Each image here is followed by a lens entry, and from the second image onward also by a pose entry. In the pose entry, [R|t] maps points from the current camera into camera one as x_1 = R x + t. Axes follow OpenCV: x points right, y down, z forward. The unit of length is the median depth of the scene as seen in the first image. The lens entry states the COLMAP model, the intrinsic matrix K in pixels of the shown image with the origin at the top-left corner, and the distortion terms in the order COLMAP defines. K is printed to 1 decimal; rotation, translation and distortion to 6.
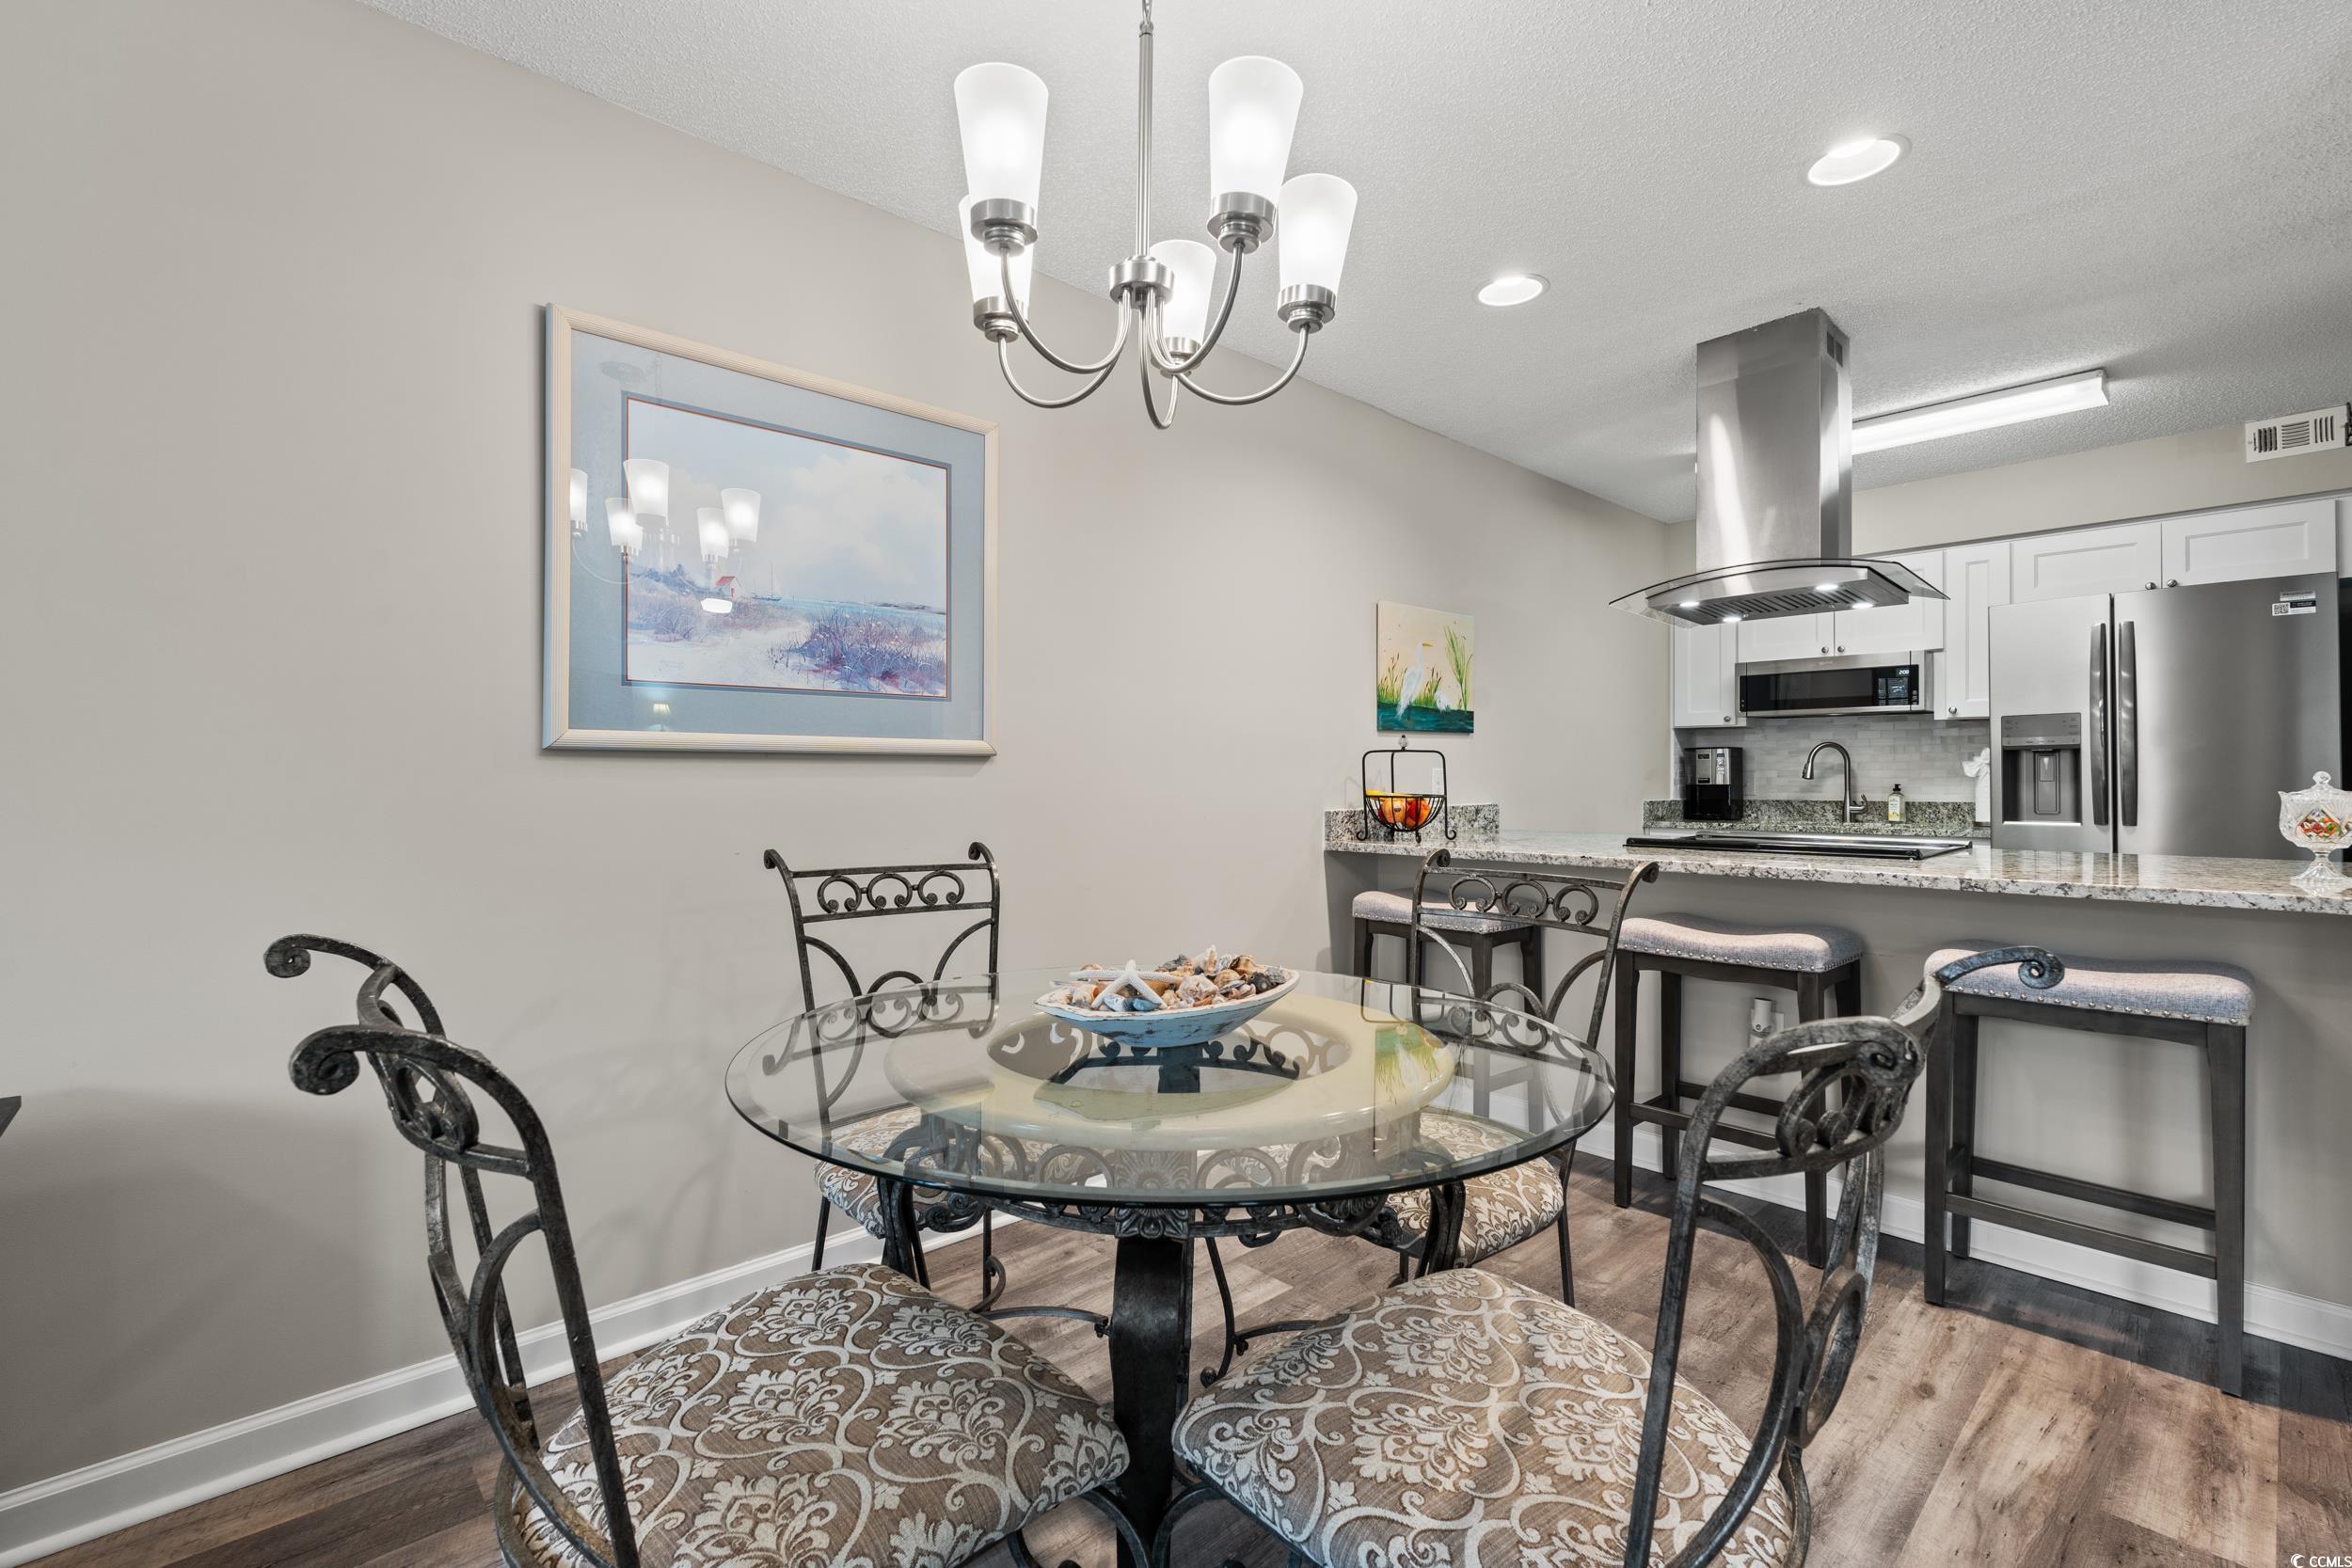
lens RADIAL K [[1026.6, 0, 1169.4], [0, 1026.6, 769.4], [0, 0, 1]] dist [-0.002106, -0.000308]
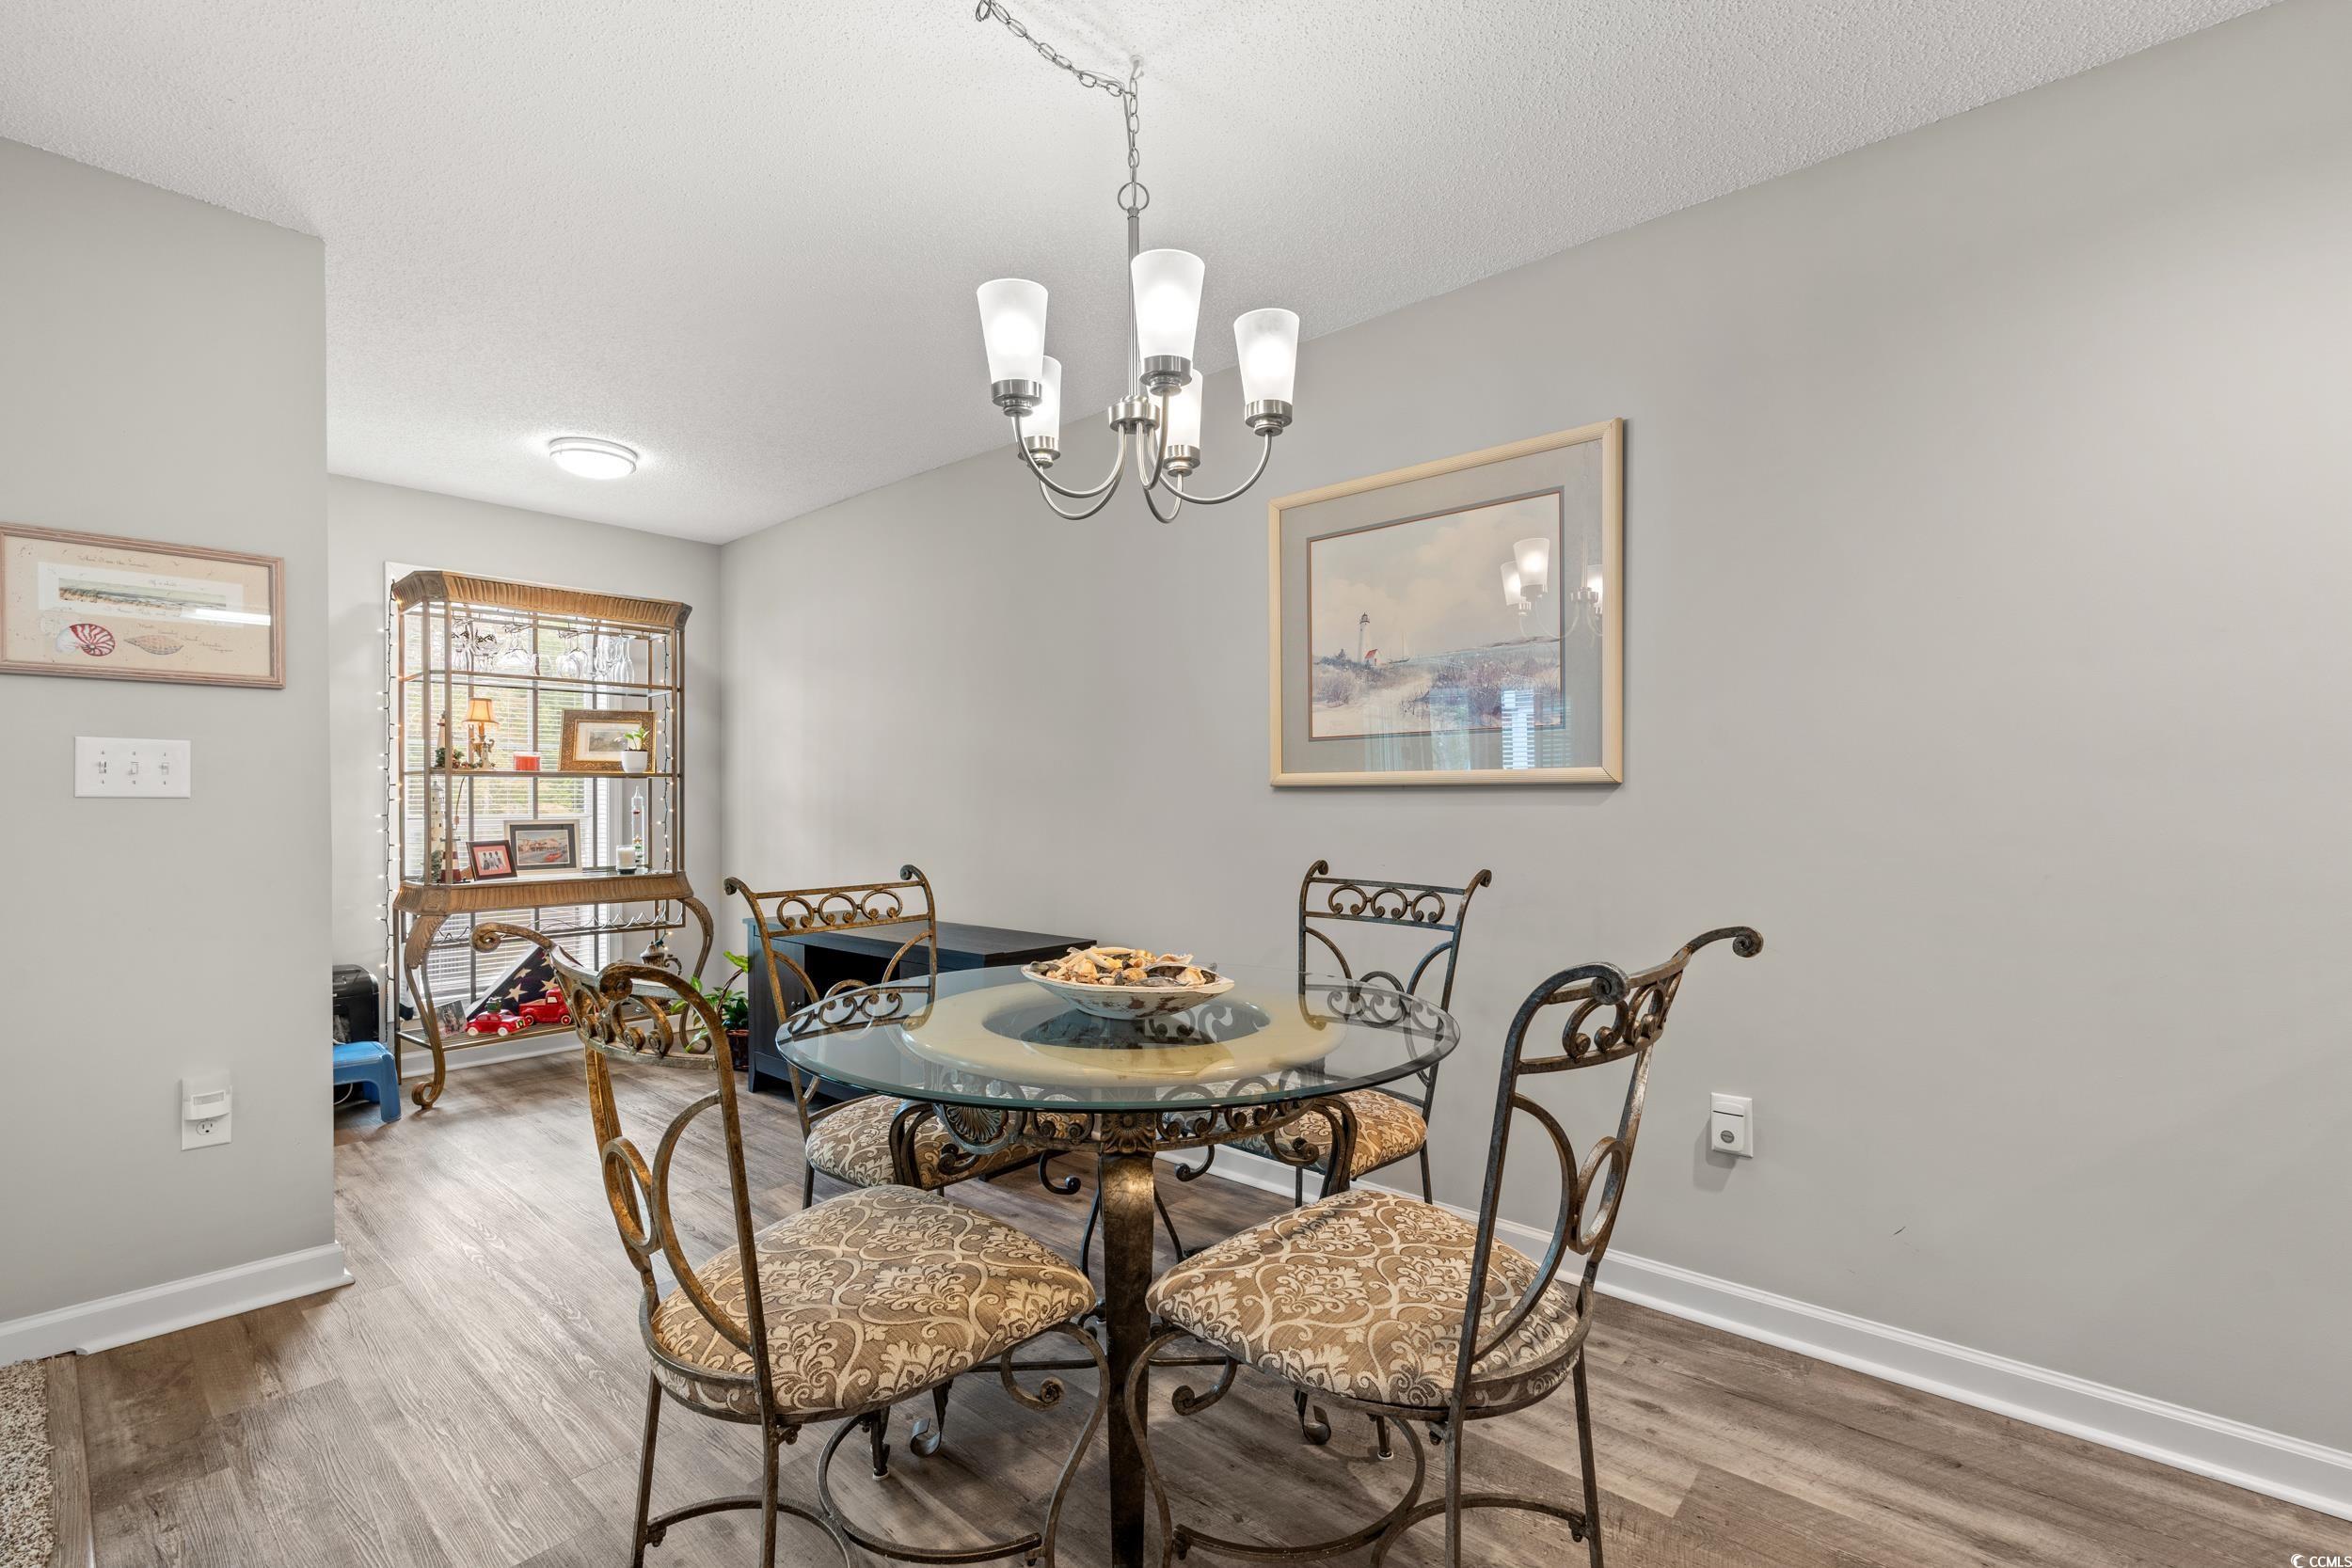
lens RADIAL K [[1036.5, 0, 1190.4], [0, 1036.5, 802.4], [0, 0, 1]] dist [-0.001566, -0.000134]
pose [[0.121149, -0.001658, -0.992633, 0.476057], [0.008989, 0.999959, -0.000573, 0.001222], [0.992594, -0.008854, 0.121159, 0.346657]]
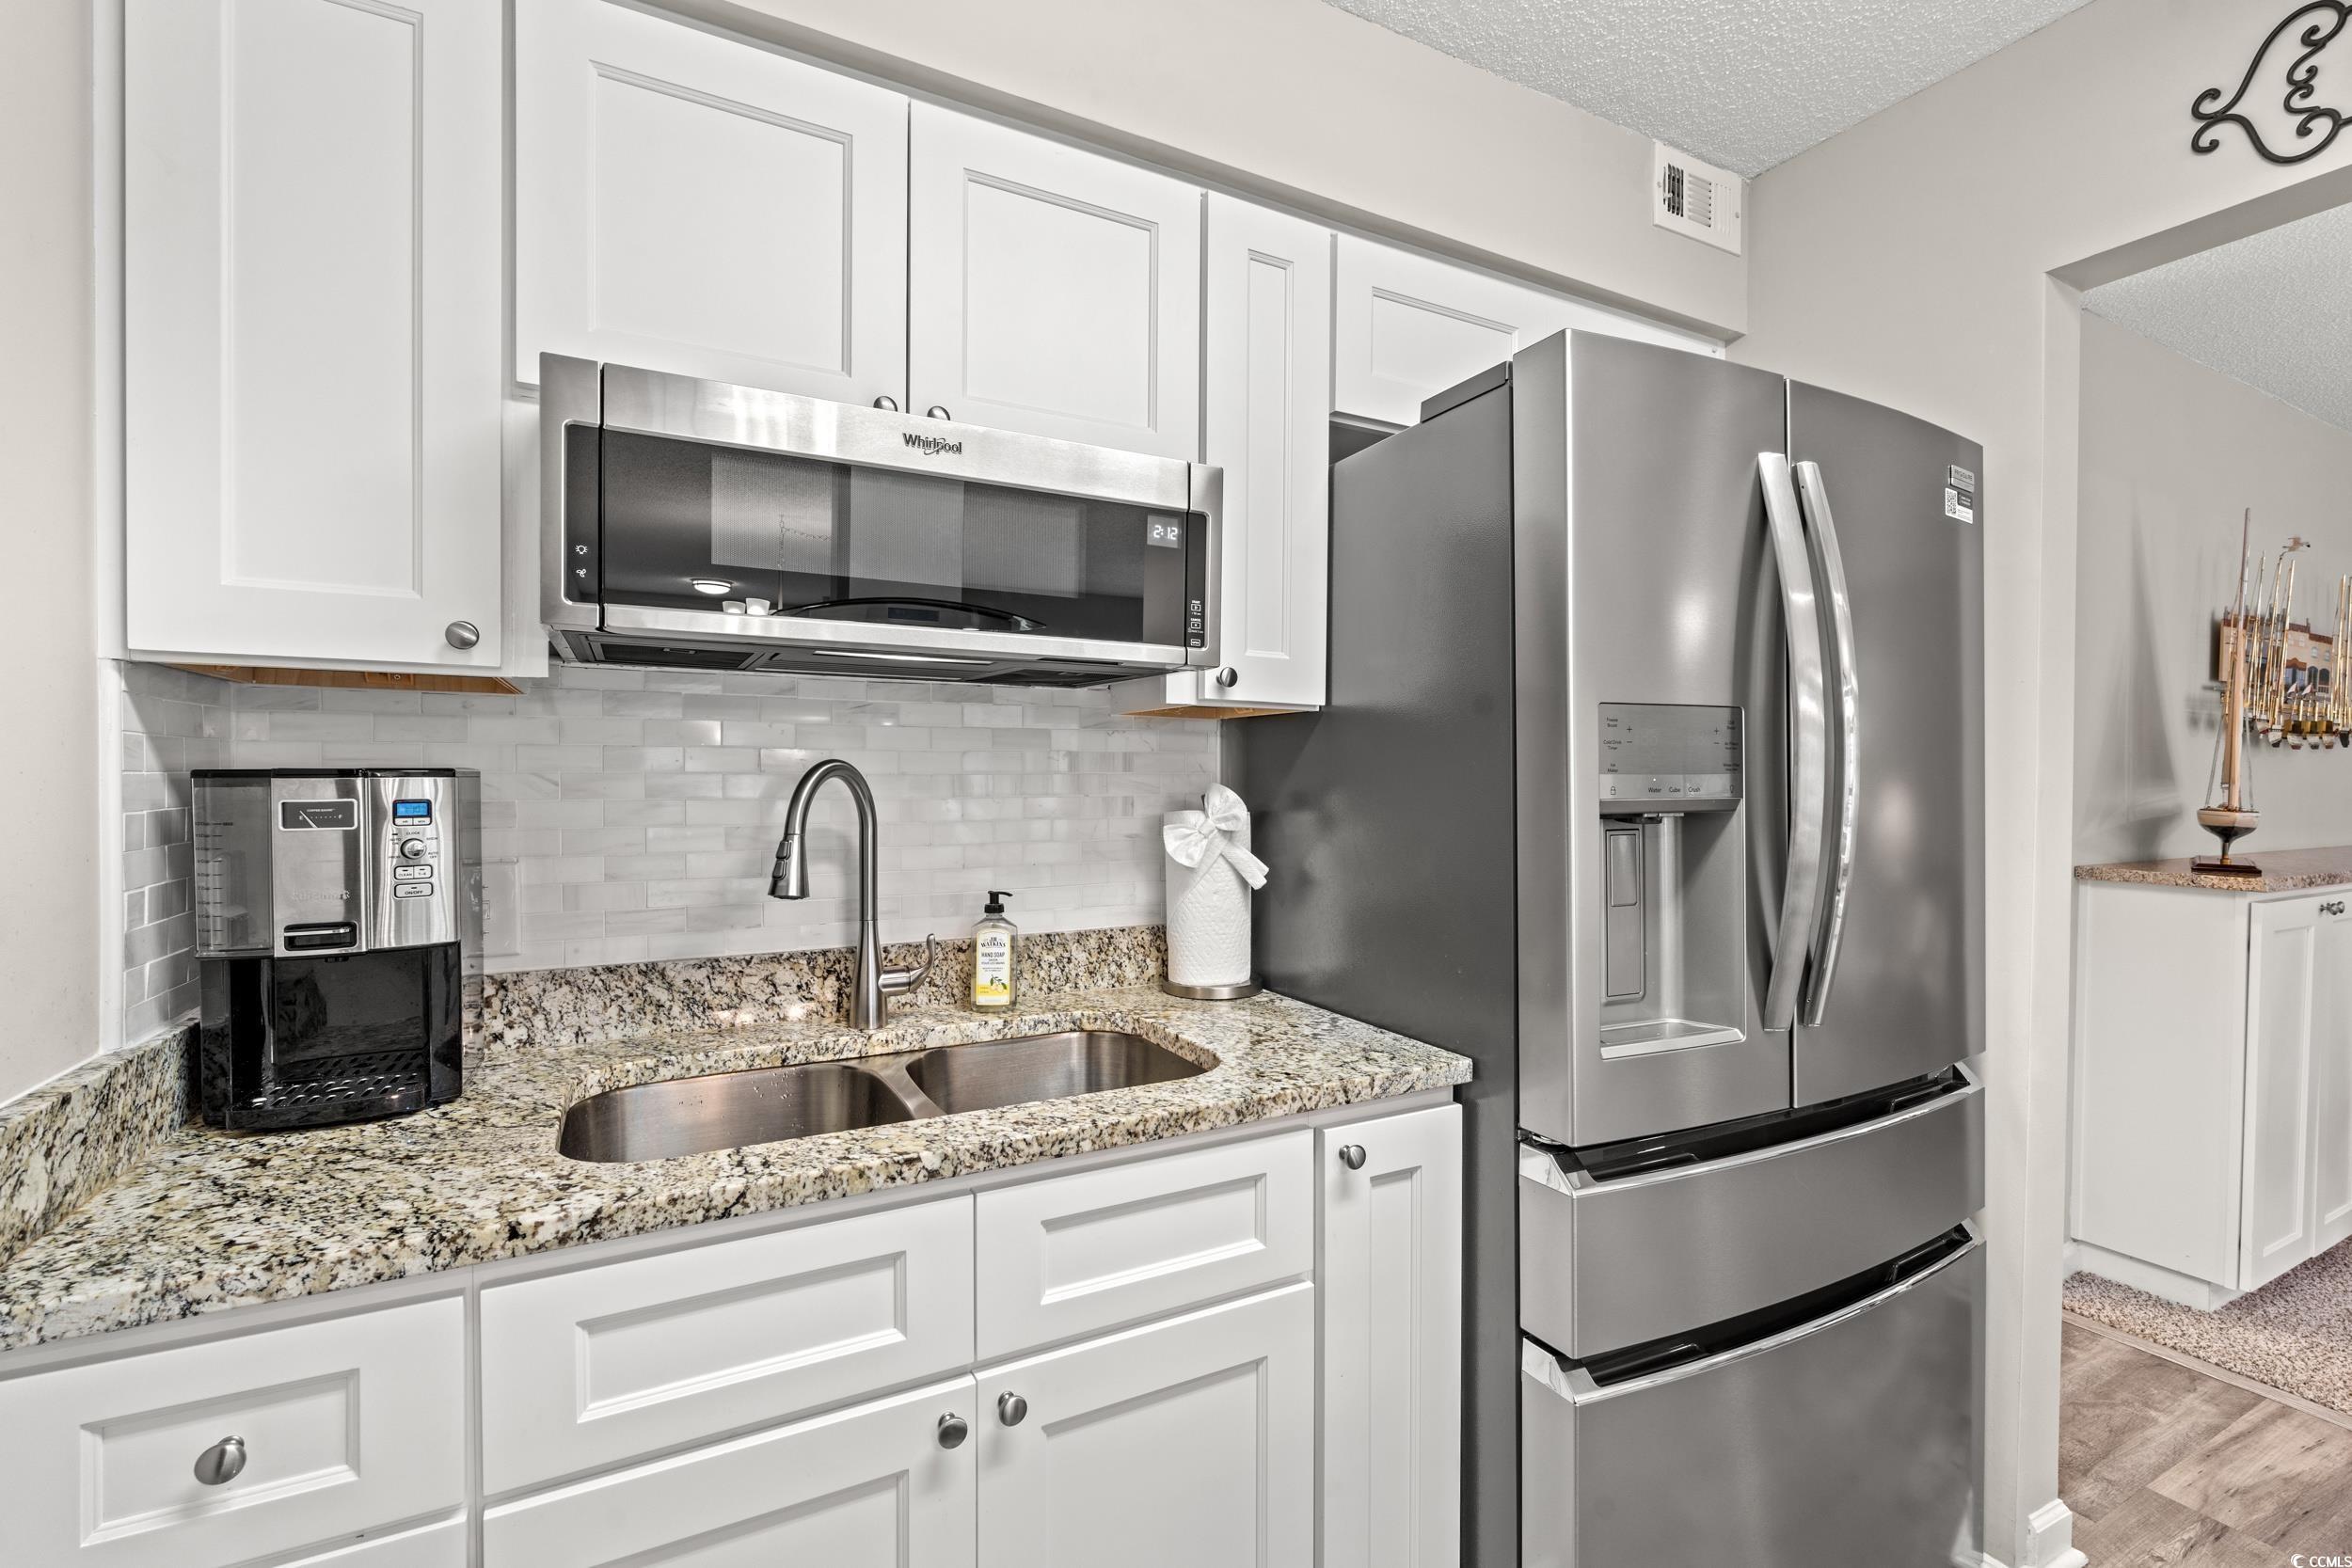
lens RADIAL K [[1033.5, 0, 1176.0], [0, 1033.5, 784.0], [0, 0, 1]] dist [0.002306, 0.000106]
pose [[0.247532, -0.008347, 0.968844, 0.515443], [-0.009923, 0.999889, 0.011149, -0.031529], [-0.968829, -0.012374, 0.247422, 1.108642]]
